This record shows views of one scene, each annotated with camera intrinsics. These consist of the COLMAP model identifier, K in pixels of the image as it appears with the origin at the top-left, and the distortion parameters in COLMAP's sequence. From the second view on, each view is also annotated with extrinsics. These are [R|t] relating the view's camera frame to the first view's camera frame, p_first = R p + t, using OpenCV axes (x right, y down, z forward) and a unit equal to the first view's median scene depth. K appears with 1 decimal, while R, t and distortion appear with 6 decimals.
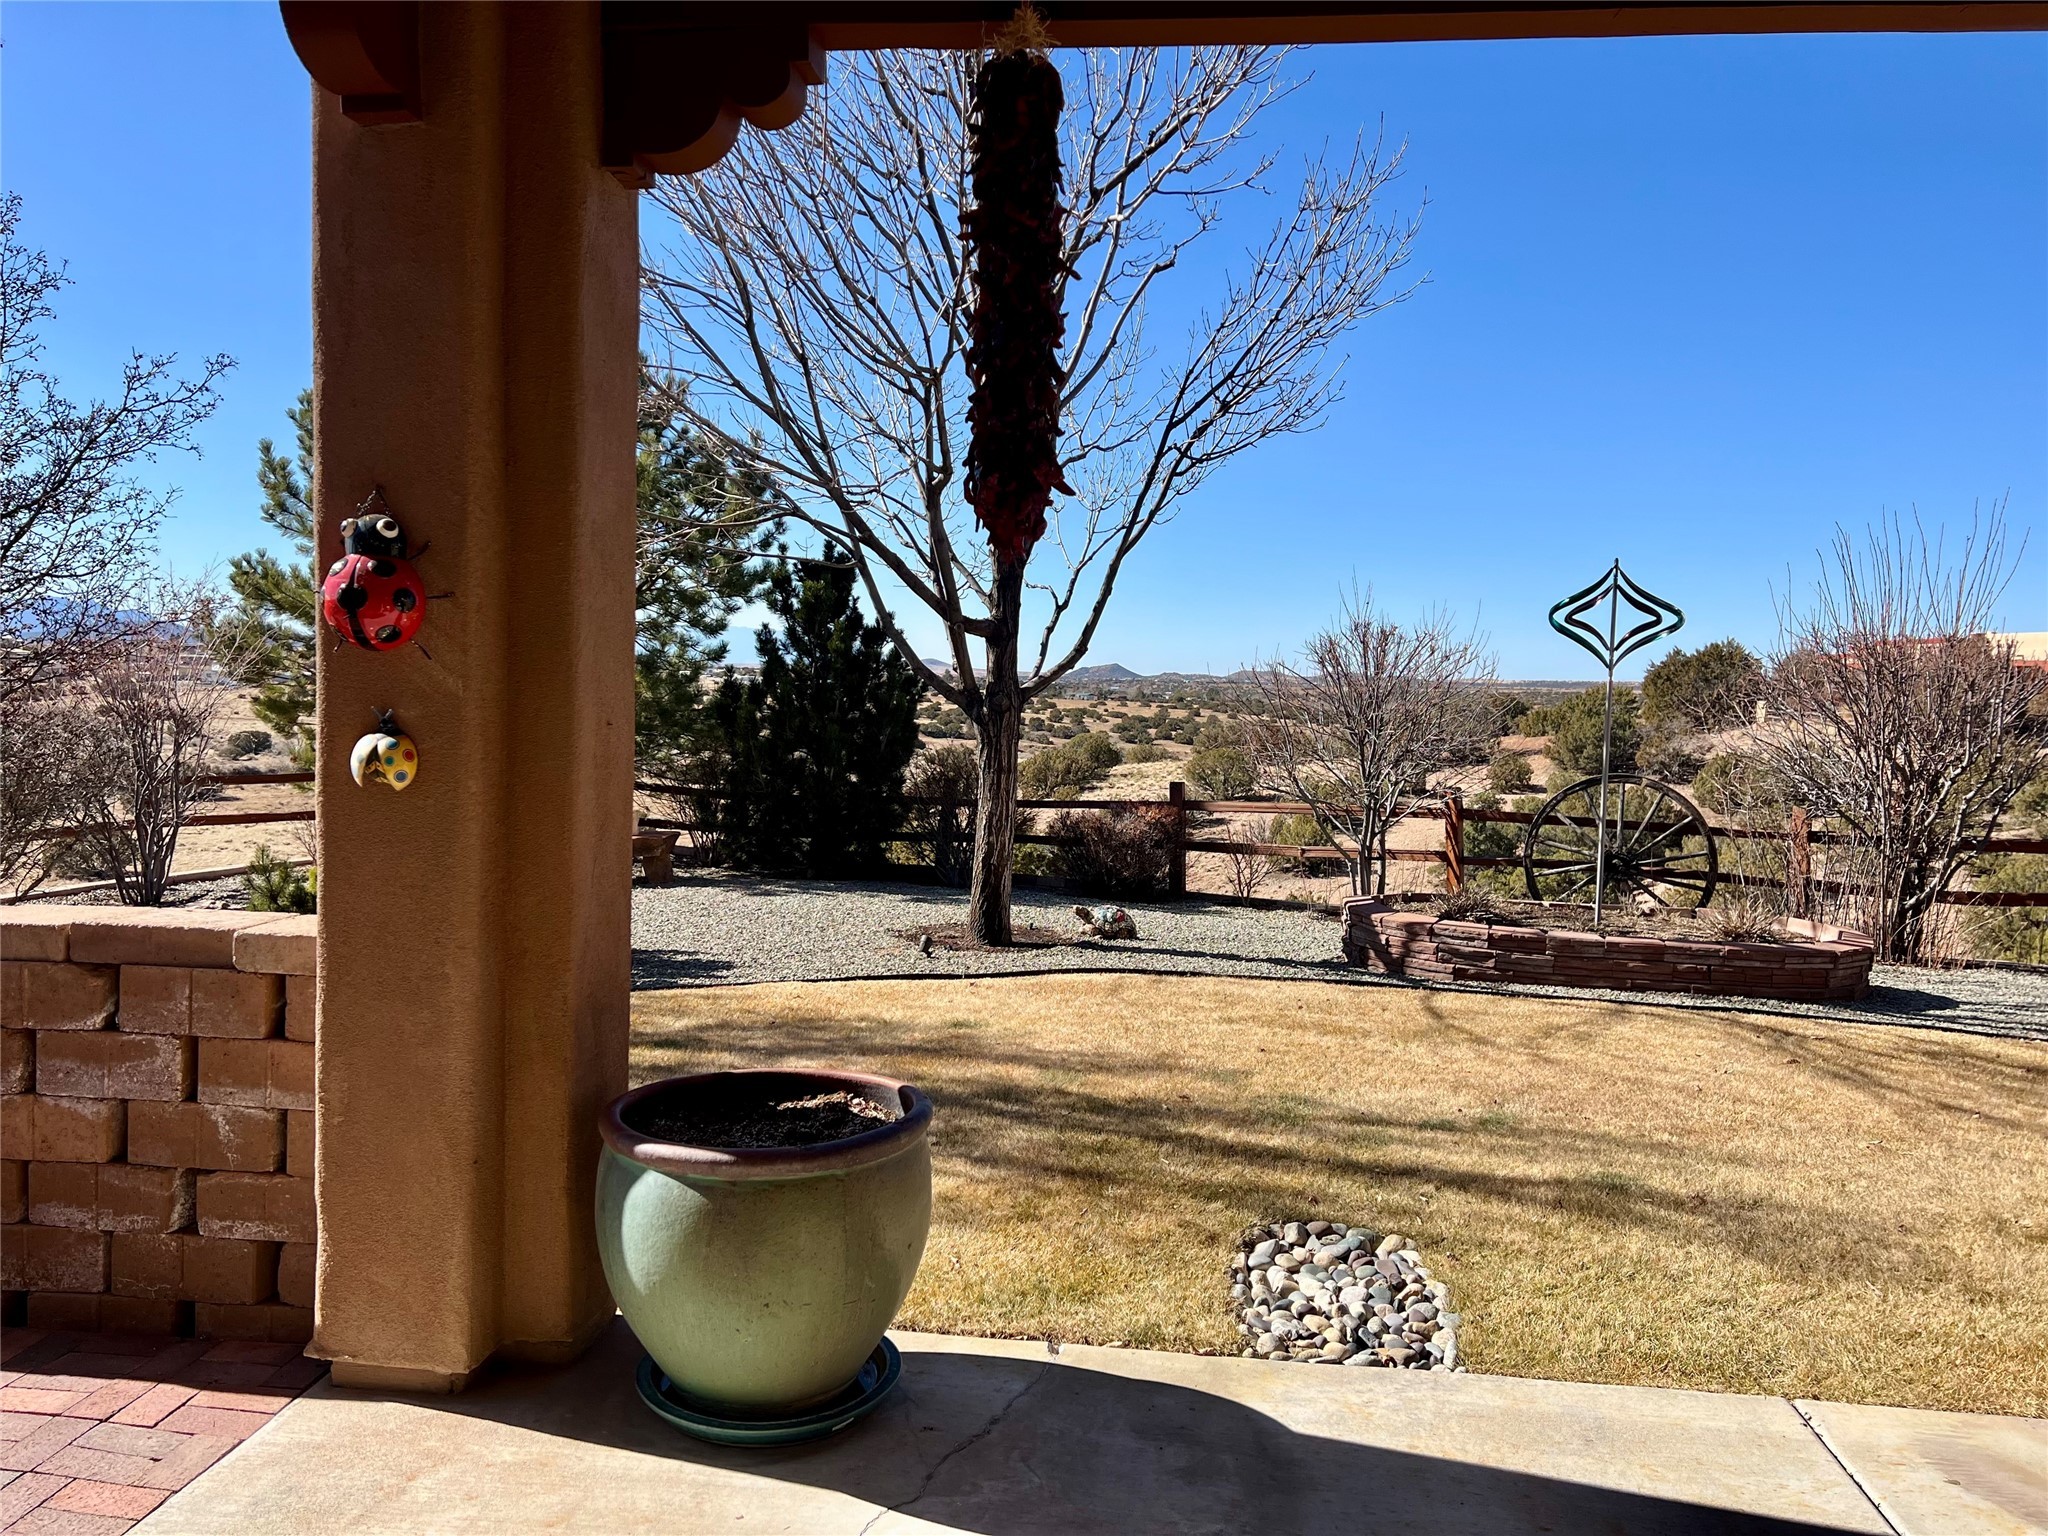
lens RADIAL K [[1535.5, 0, 1032.9], [0, 1535.5, 774.2], [0, 0, 1]] dist [0.047103, -0.051591]
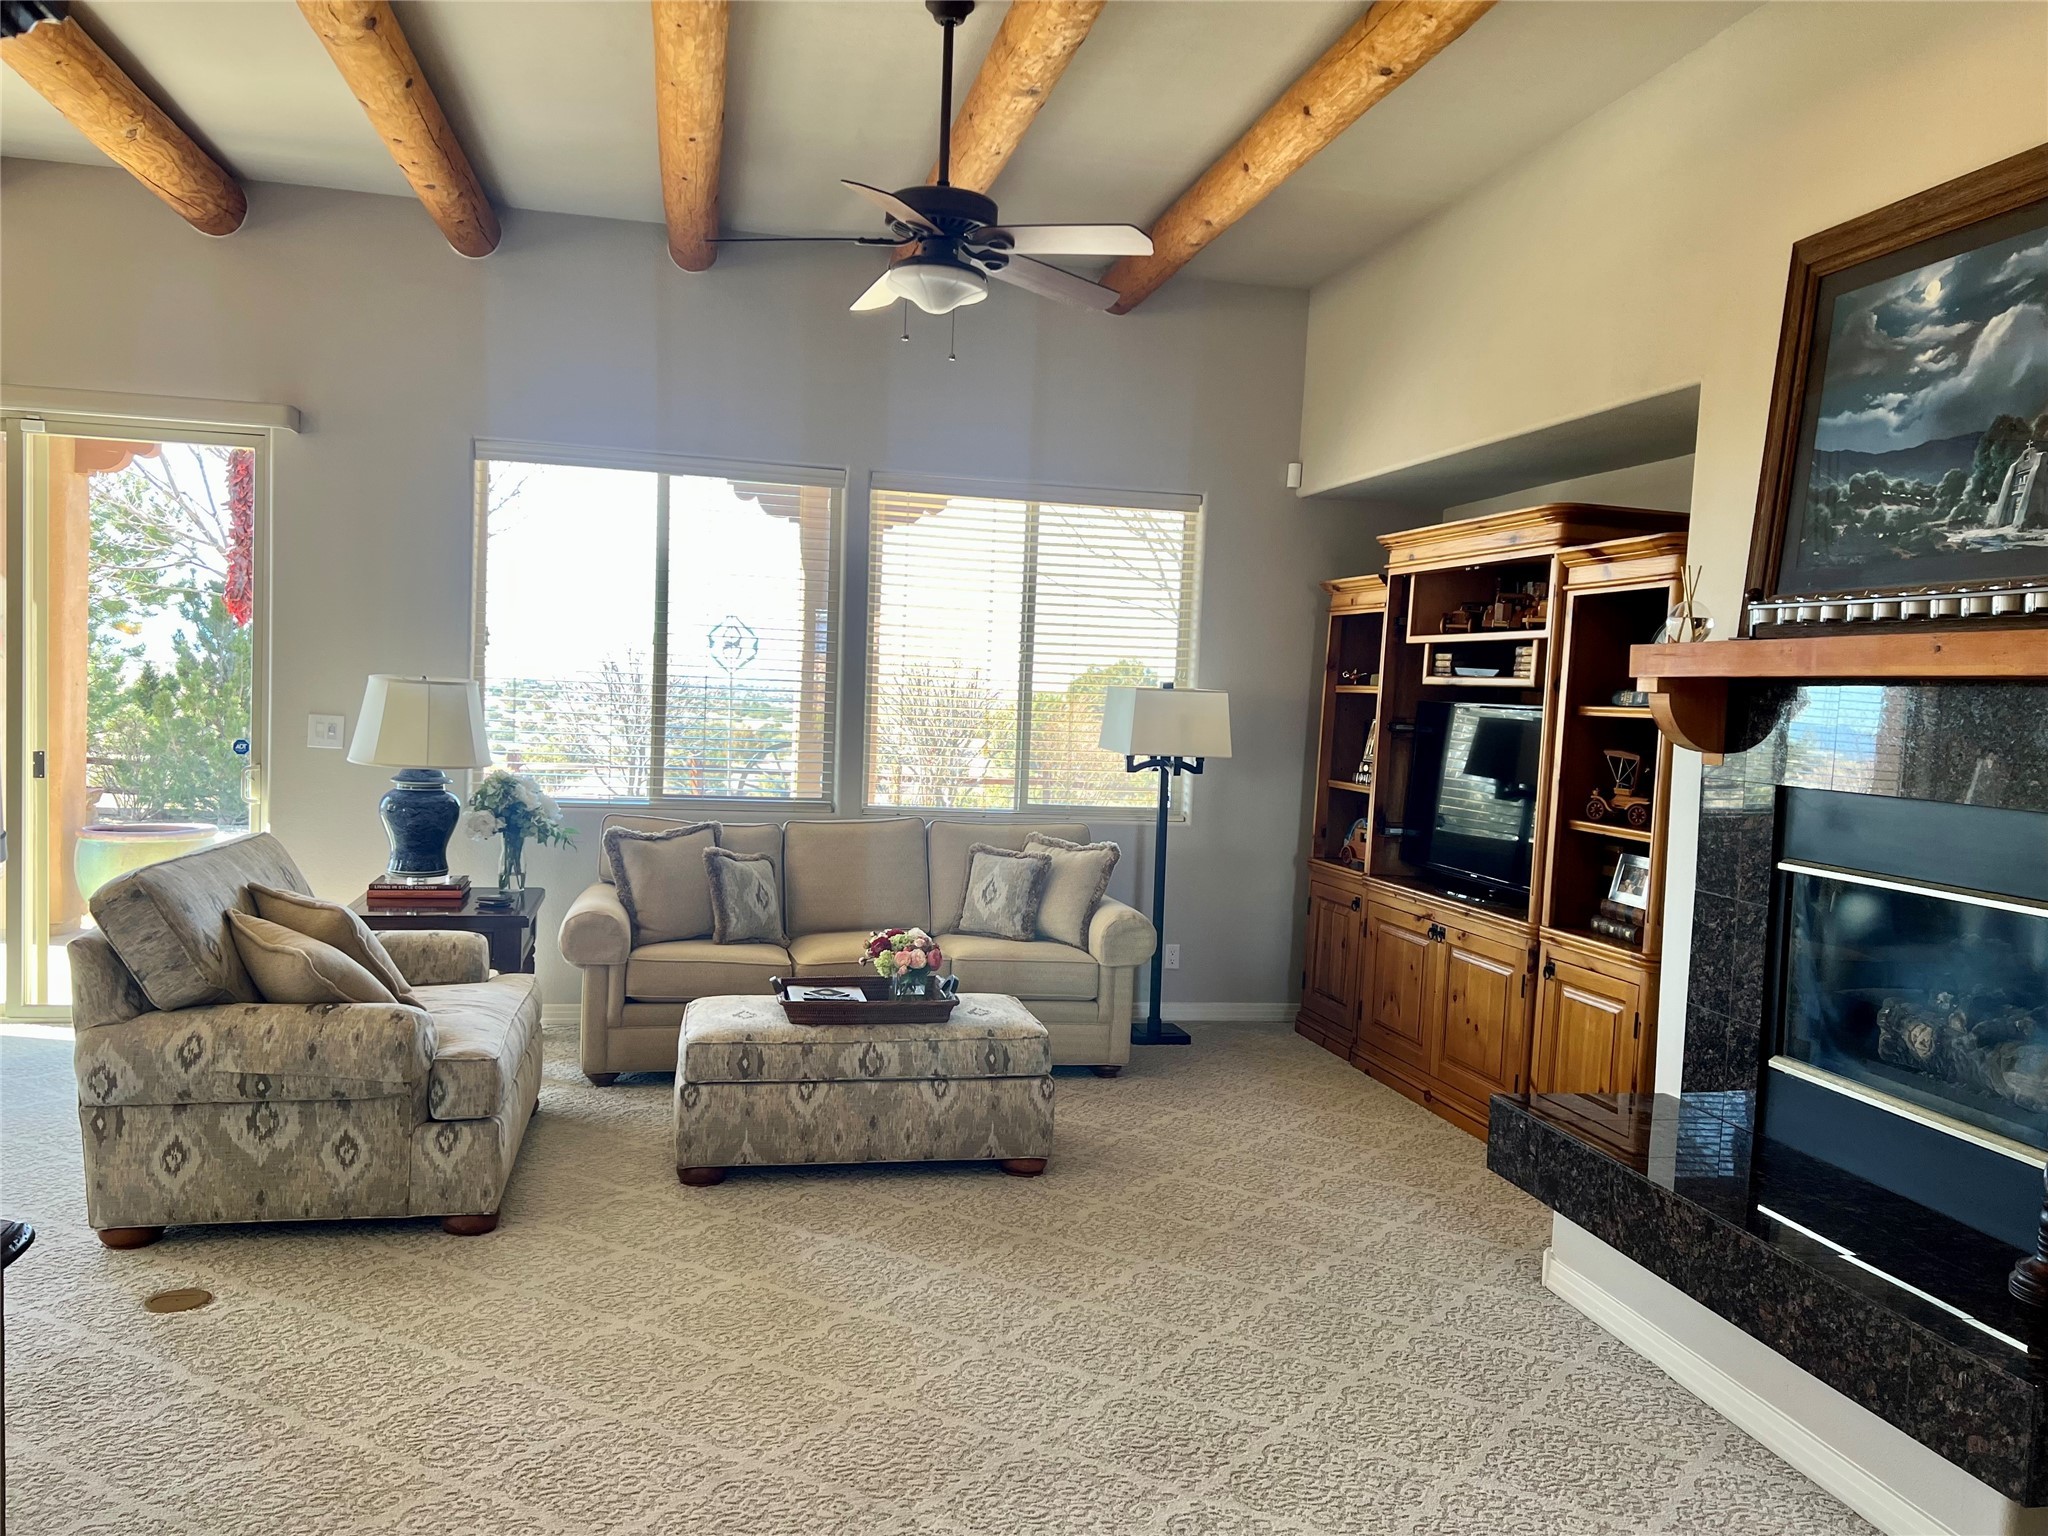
lens RADIAL K [[1535.5, 0, 1024.2], [0, 1535.5, 772.4], [0, 0, 1]] dist [0.047103, -0.051591]
pose [[0.951598, -0.002493, 0.307335, 0.387518], [0.003740, 0.999987, -0.003469, 0.114422], [-0.307322, 0.004450, 0.951595, -1.742337]]
